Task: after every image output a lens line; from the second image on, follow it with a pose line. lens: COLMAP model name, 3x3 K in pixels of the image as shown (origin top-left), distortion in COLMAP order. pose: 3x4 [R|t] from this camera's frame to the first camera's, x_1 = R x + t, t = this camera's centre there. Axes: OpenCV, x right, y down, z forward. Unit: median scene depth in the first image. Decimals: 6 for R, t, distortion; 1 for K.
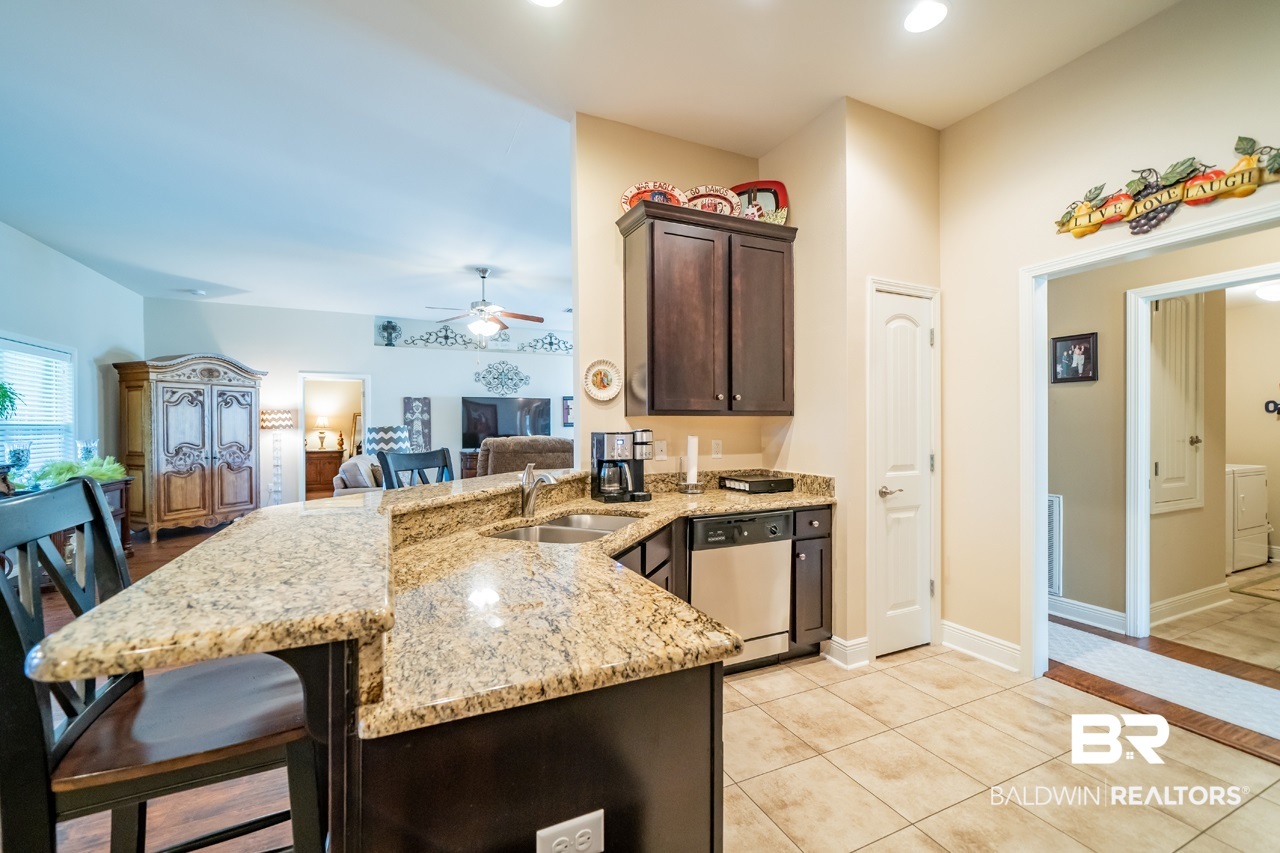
lens RADIAL K [[528.4, 0, 630.0], [0, 528.4, 429.6], [0, 0, 1]] dist [-0.001226, 0.000818]
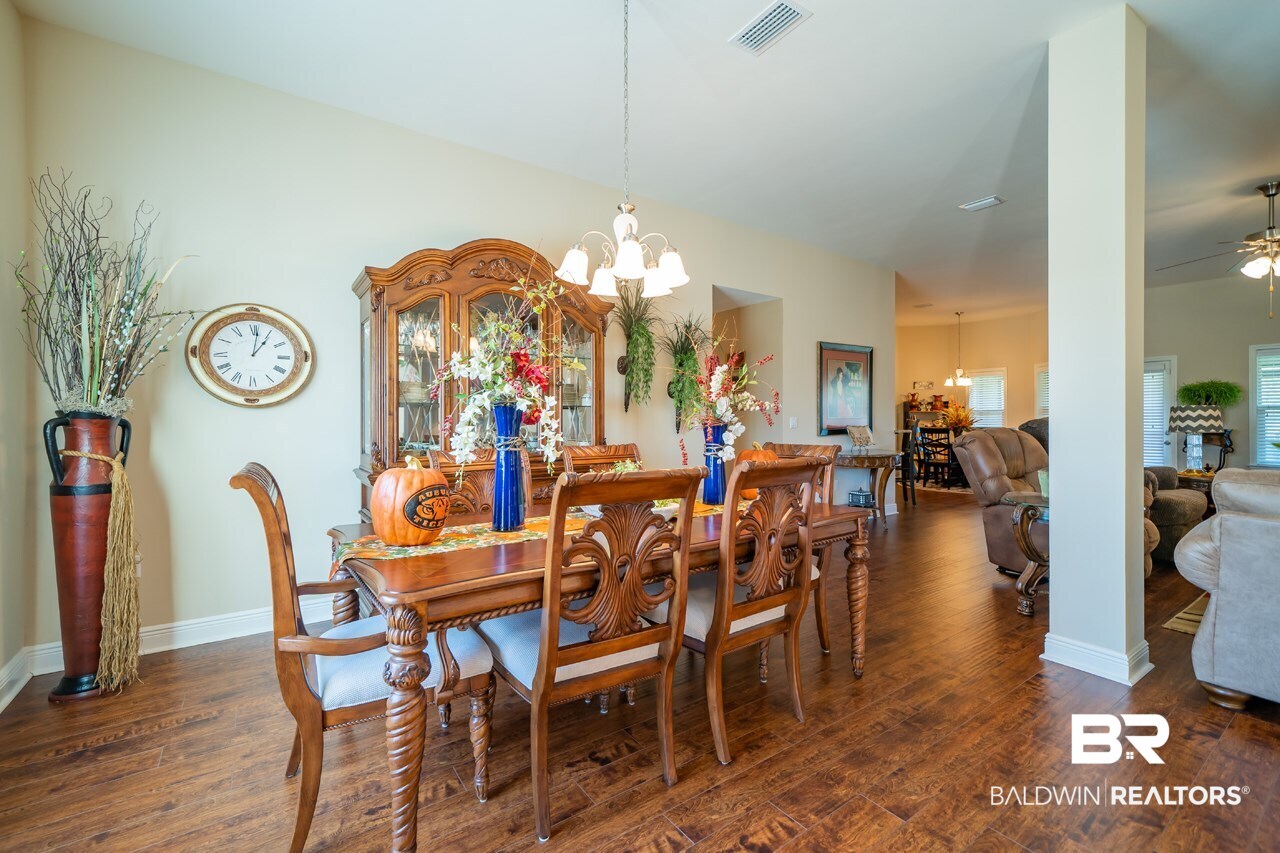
lens RADIAL K [[535.6, 0, 645.6], [0, 535.6, 428.1], [0, 0, 1]] dist [-0.000890, -0.000082]
pose [[-0.983468, 0.003859, -0.181039, 1.271880], [0.000502, 0.999827, 0.018587, 0.029325], [0.181080, 0.018188, -0.983300, 2.860455]]
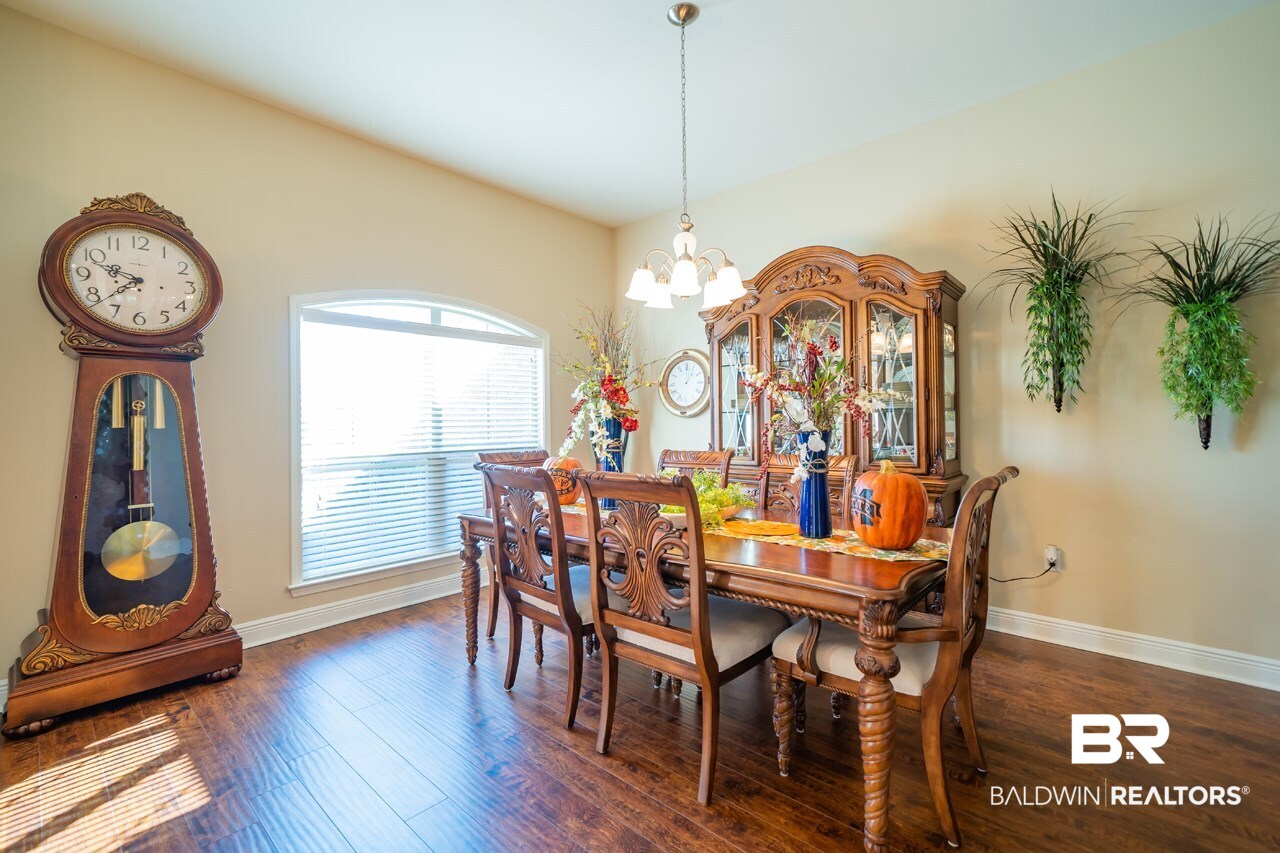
lens RADIAL K [[552.2, 0, 630.6], [0, 552.2, 434.3], [0, 0, 1]] dist [0.001740, 0.001408]
pose [[-0.393459, -0.012357, 0.919259, 0.492352], [0.013100, 0.999733, 0.019046, 0.024733], [-0.919249, 0.019536, -0.393192, 2.527126]]
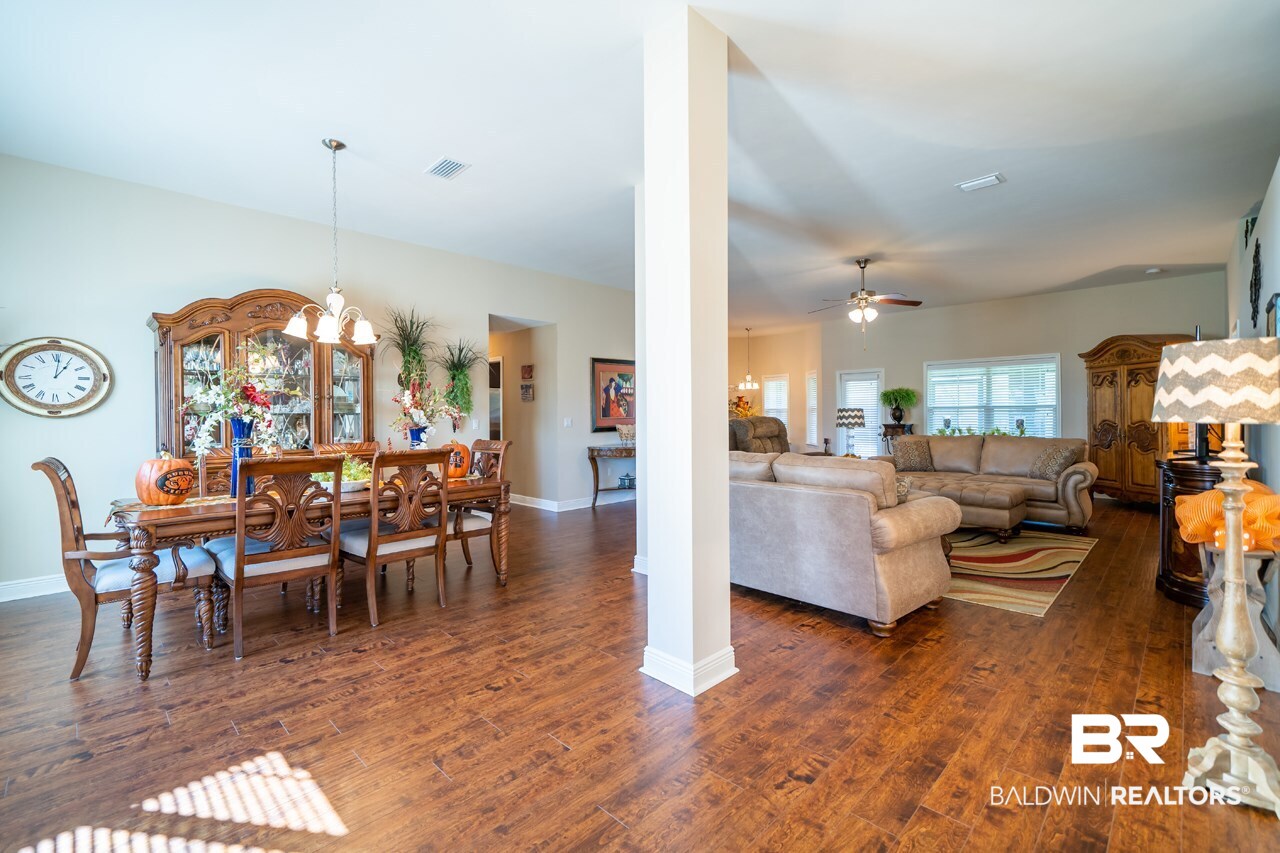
lens RADIAL K [[541.4, 0, 640.0], [0, 541.4, 426.5], [0, 0, 1]] dist [0.002535, 0.000849]
pose [[-0.937228, 0.014590, -0.348413, 0.972253], [0.006458, 0.999679, 0.024493, 0.008474], [0.348659, 0.020705, -0.937021, 3.419305]]
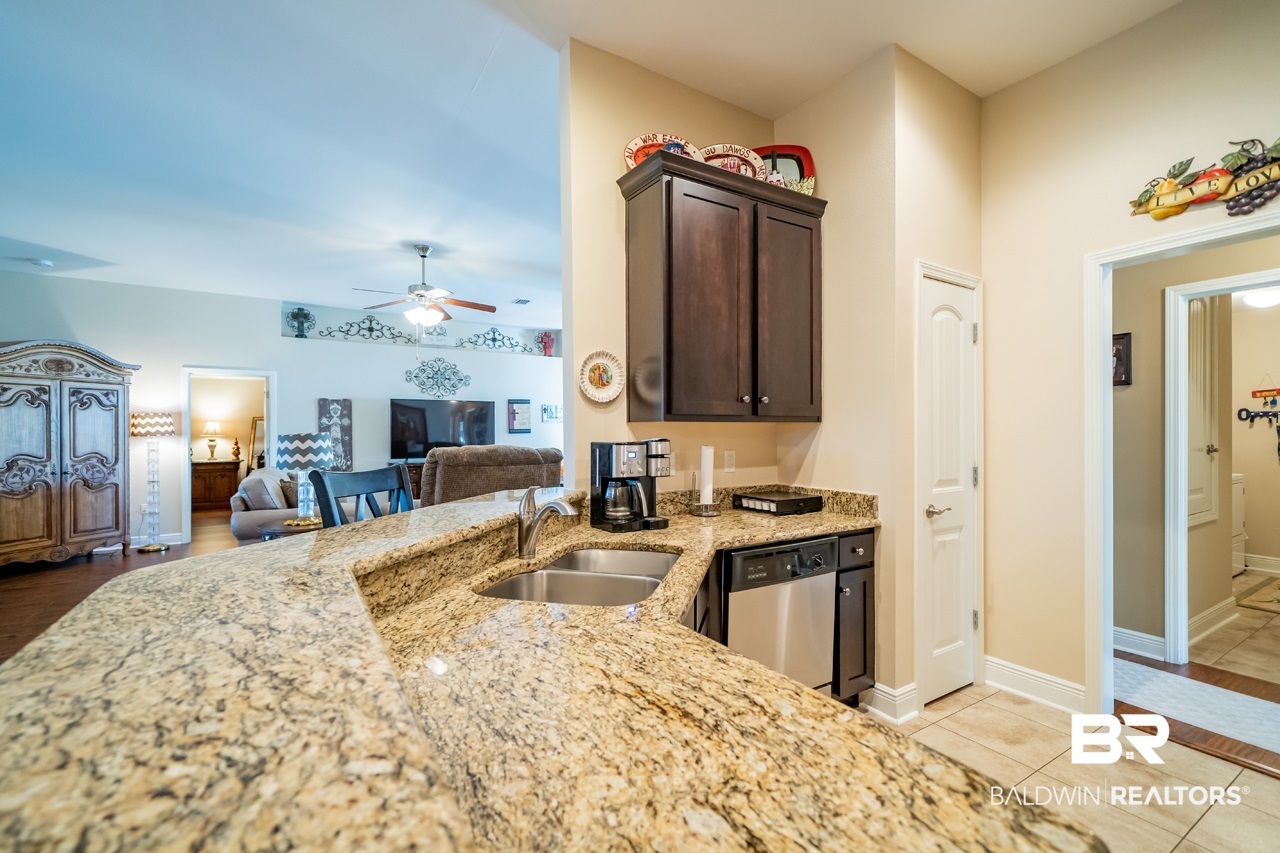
lens RADIAL K [[552.2, 0, 630.6], [0, 552.2, 434.3], [0, 0, 1]] dist [0.001740, 0.001408]
pose [[0.992454, 0.000691, 0.122619, -0.105001], [-0.000306, 0.999995, -0.003159, -0.003907], [-0.122621, 0.003098, 0.992449, 0.157402]]
